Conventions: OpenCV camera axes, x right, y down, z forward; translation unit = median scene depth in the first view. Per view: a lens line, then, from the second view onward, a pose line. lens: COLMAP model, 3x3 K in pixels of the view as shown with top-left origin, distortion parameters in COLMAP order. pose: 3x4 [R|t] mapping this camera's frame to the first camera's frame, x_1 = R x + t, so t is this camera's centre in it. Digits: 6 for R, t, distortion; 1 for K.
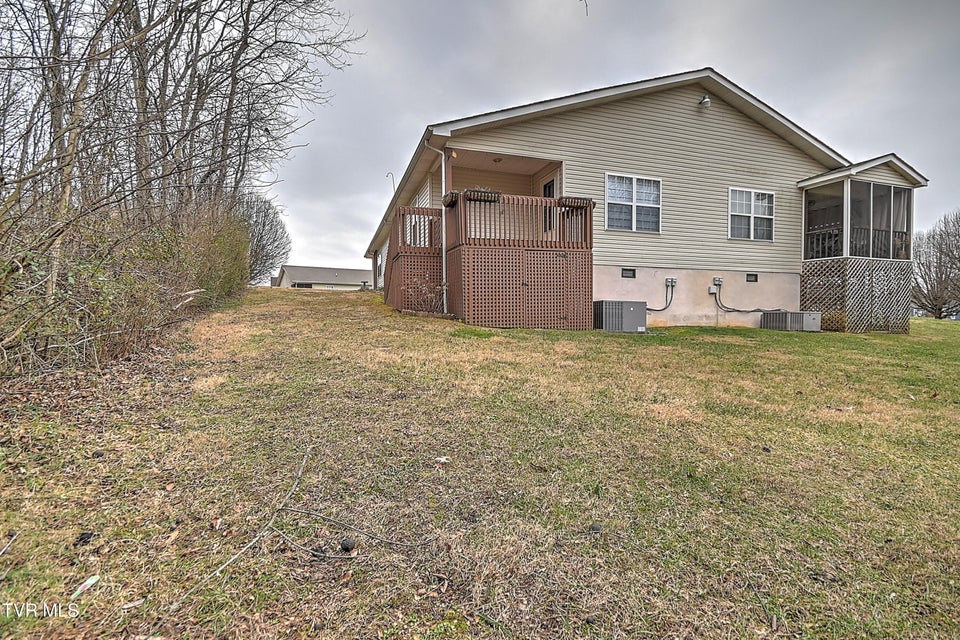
lens RADIAL K [[441.2, 0, 481.0], [0, 441.2, 318.4], [0, 0, 1]] dist [0.013960, -0.006081]
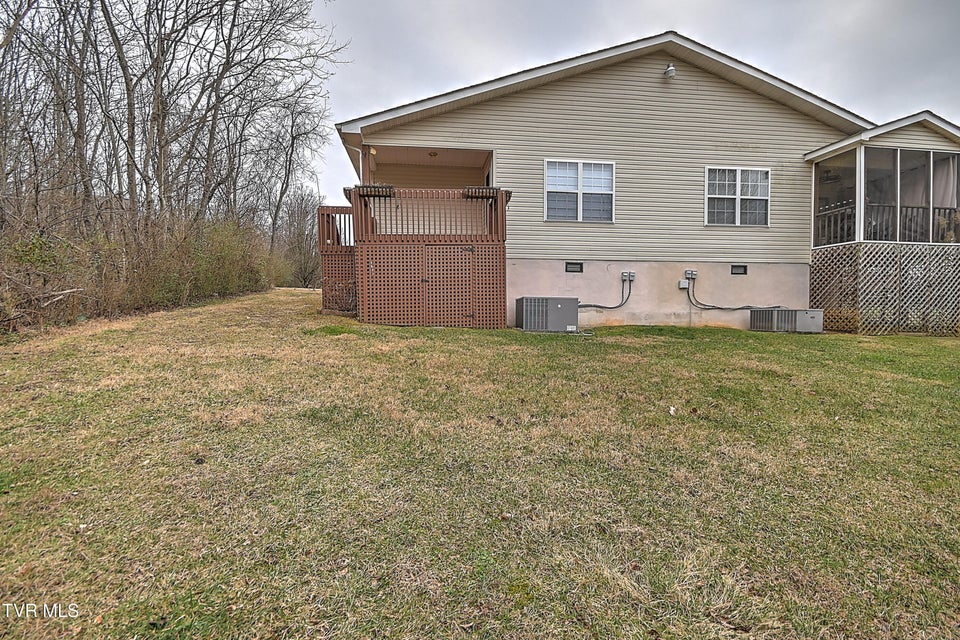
lens RADIAL K [[441.2, 0, 476.5], [0, 441.2, 321.3], [0, 0, 1]] dist [0.013960, -0.006081]
pose [[0.980428, -0.000004, -0.196875, 0.295056], [0.000122, 1.000000, 0.000586, 0.007949], [0.196875, -0.000599, 0.980428, 0.059724]]
